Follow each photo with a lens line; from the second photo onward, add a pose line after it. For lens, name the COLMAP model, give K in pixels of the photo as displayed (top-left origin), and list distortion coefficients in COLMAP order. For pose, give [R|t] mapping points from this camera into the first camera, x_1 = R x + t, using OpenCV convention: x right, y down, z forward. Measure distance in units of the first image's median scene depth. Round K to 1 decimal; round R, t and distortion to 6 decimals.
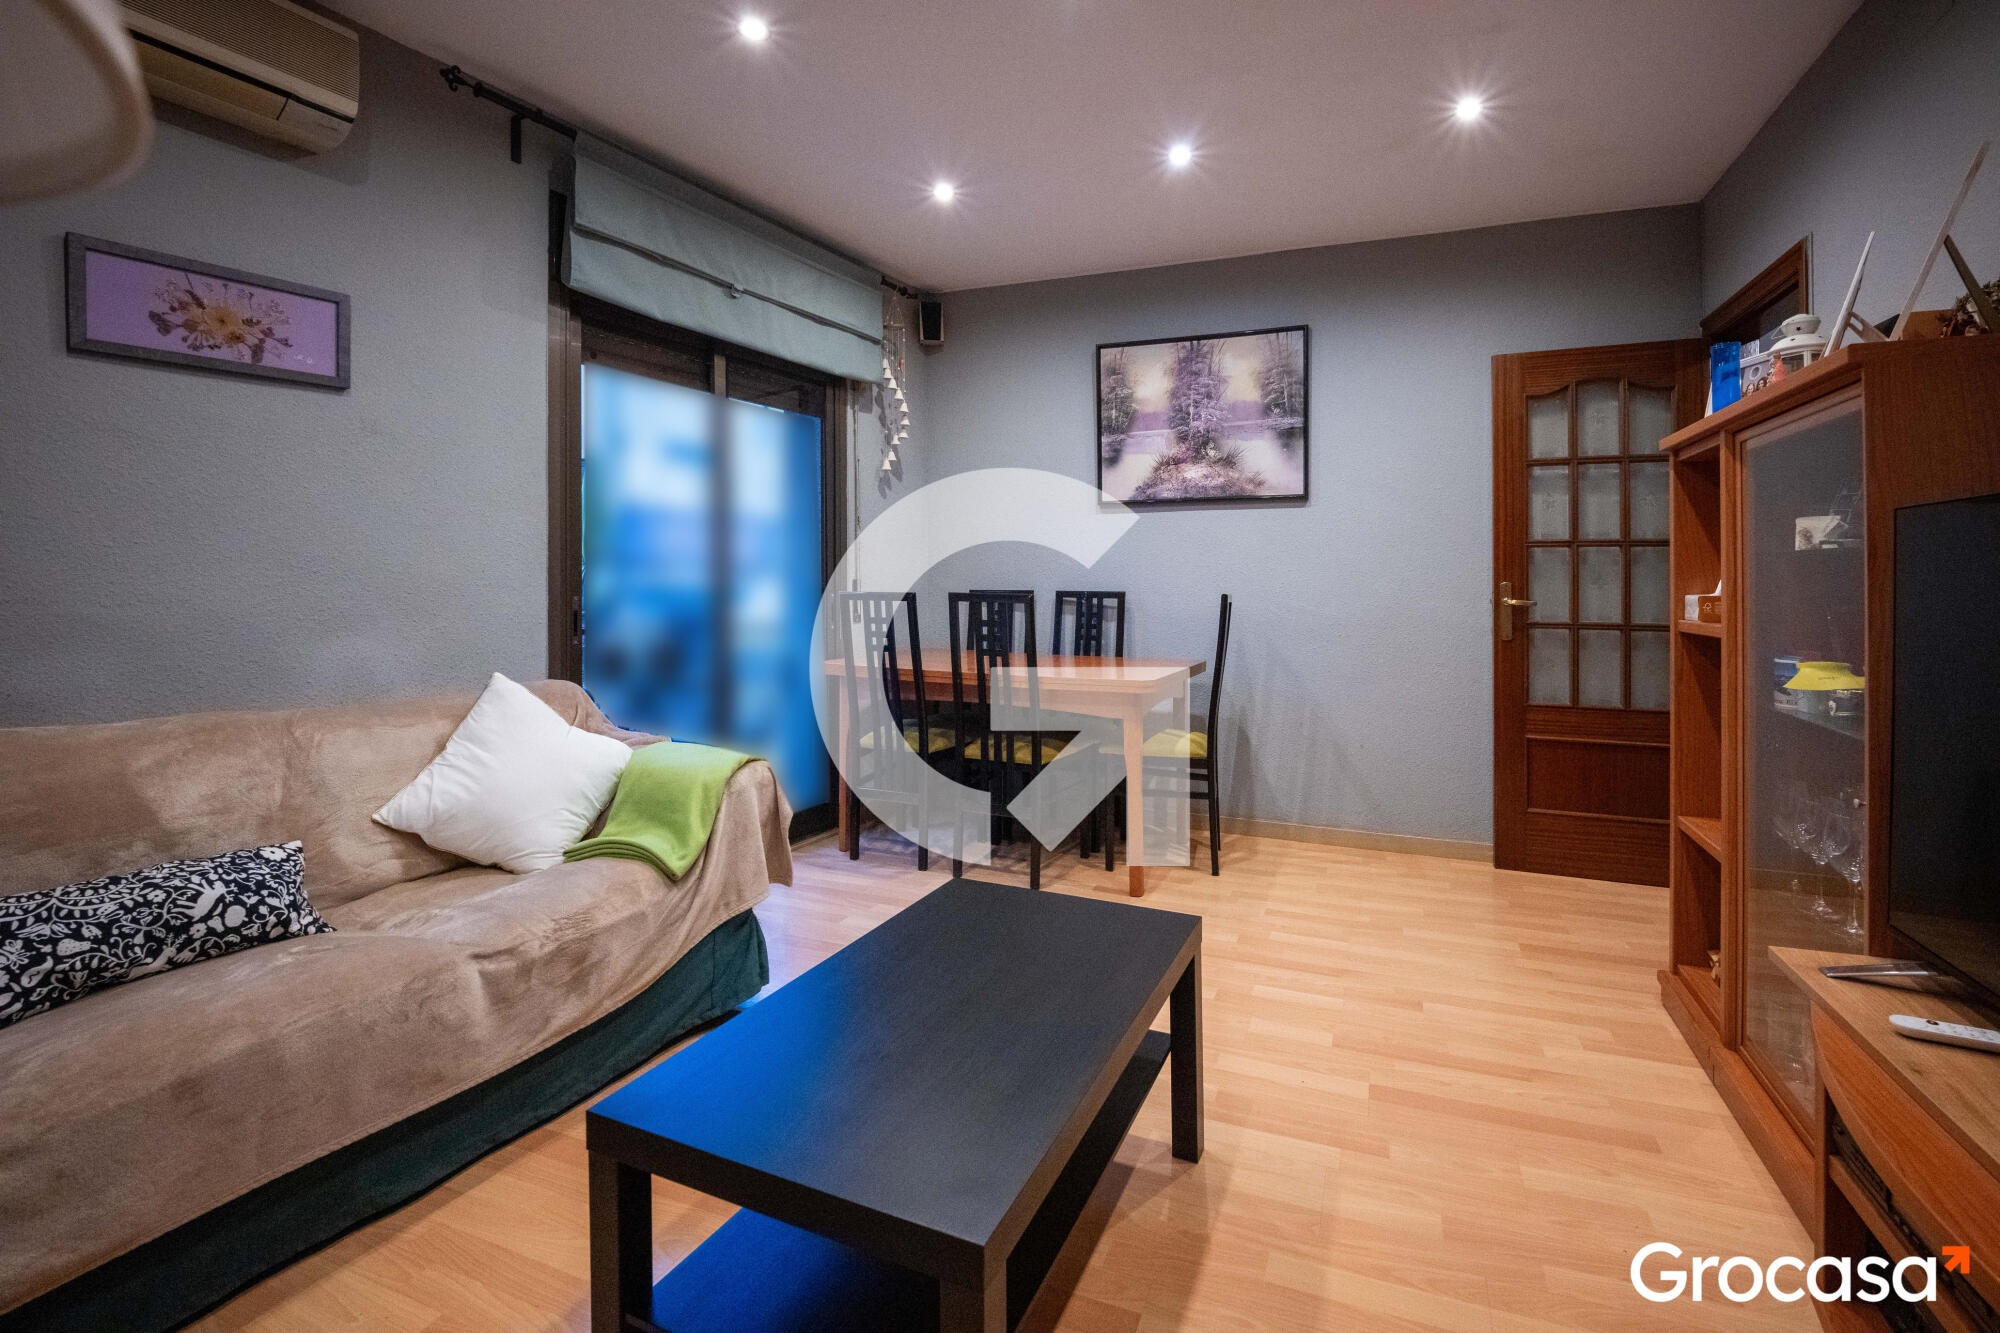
lens RADIAL K [[877.5, 0, 1061.1], [0, 877.5, 572.6], [0, 0, 1]] dist [-0.001613, -0.000176]
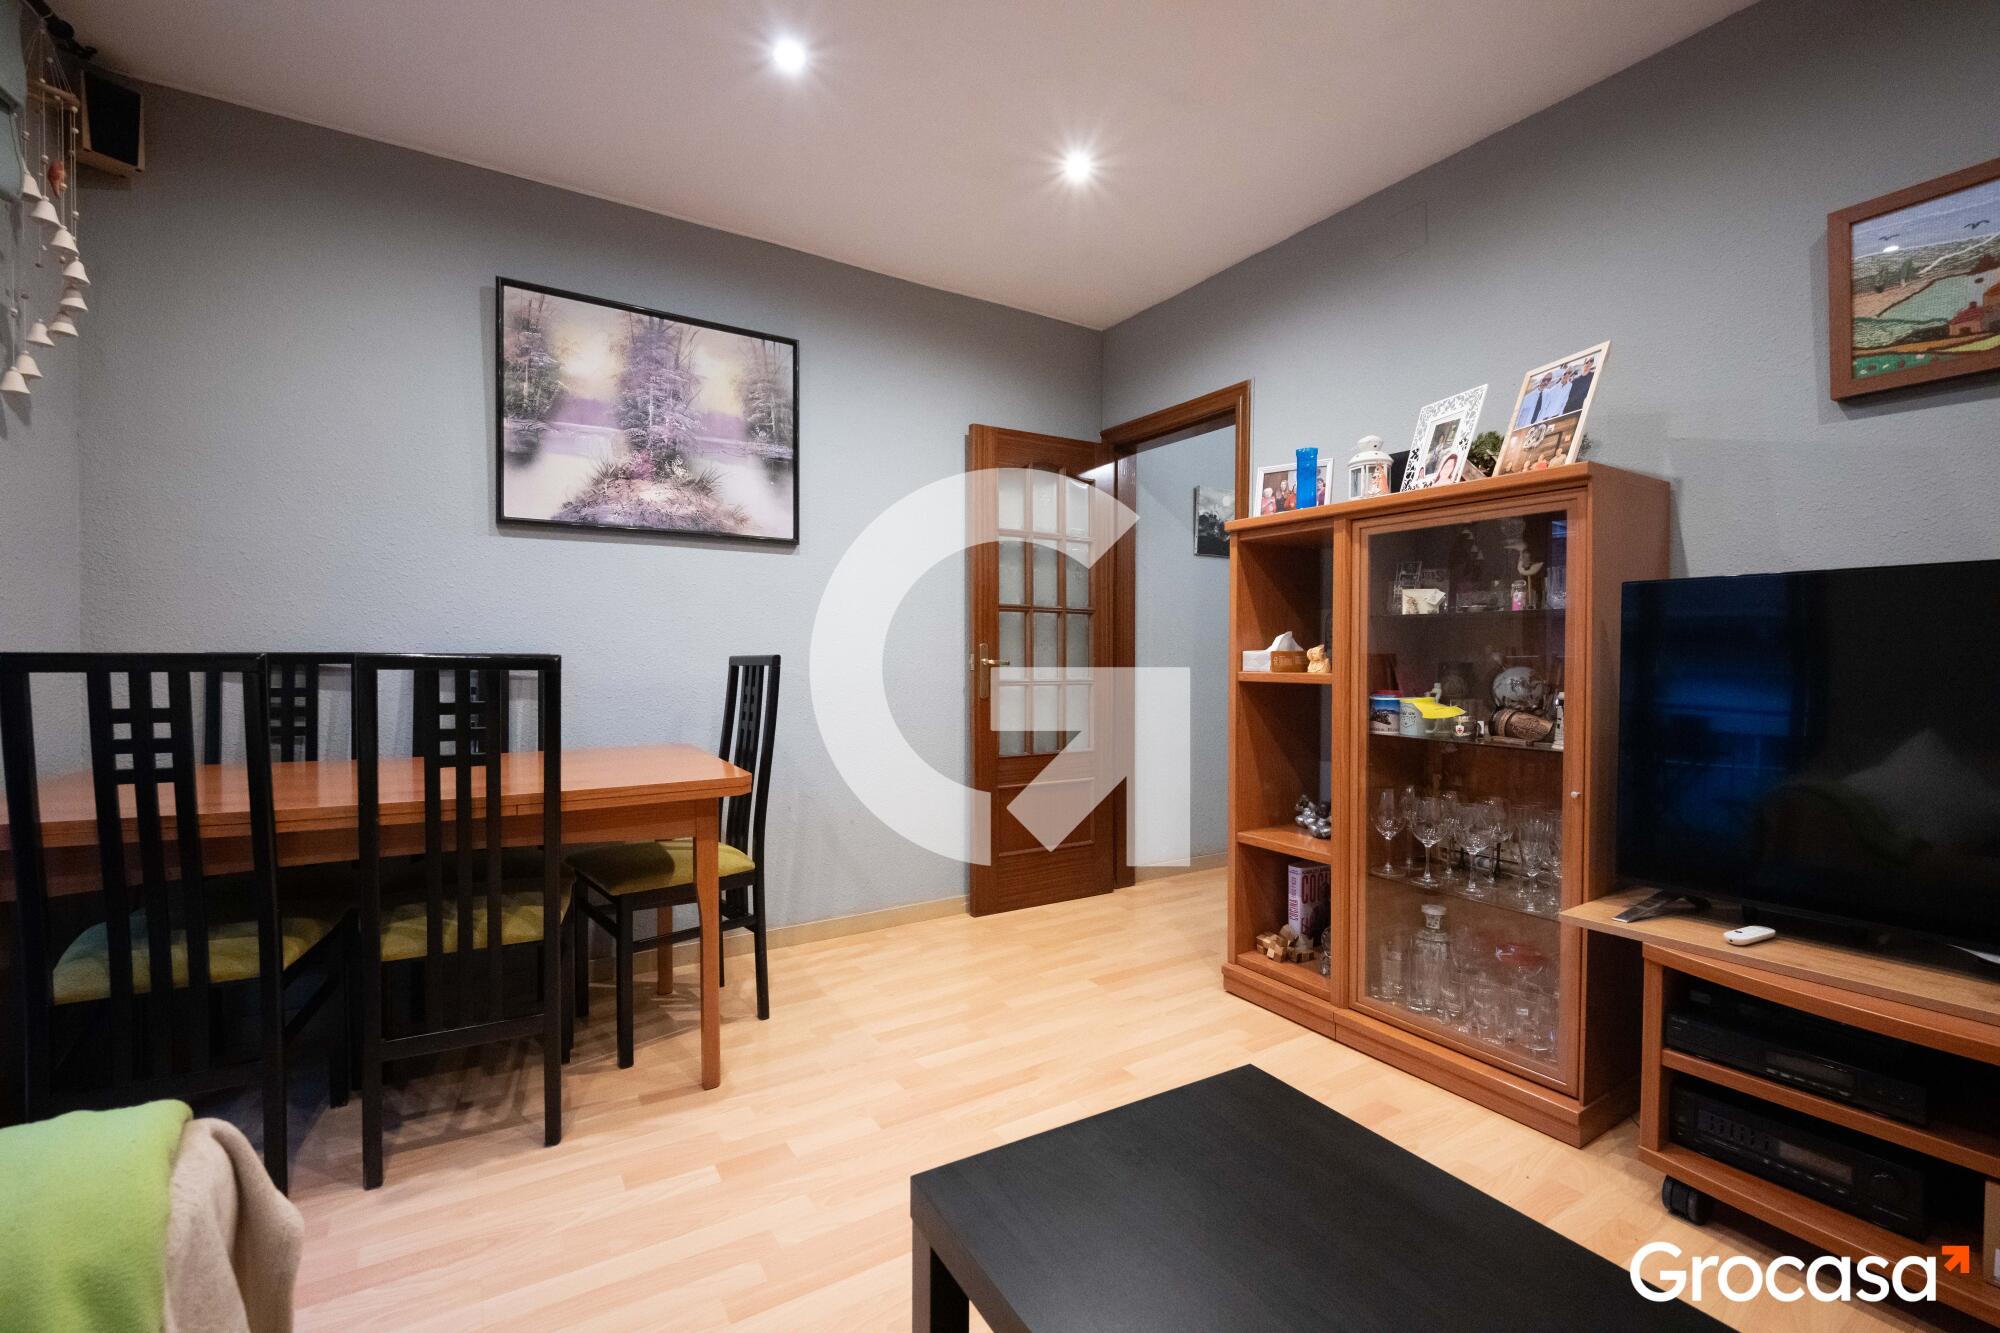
lens RADIAL K [[842.1, 0, 1001.6], [0, 842.1, 657.8], [0, 0, 1]] dist [0.001492, -0.010884]
pose [[0.591554, -0.005160, 0.806249, -0.255509], [-0.009220, 0.999871, 0.013164, 0.013199], [-0.806213, -0.015221, 0.591430, 0.340657]]
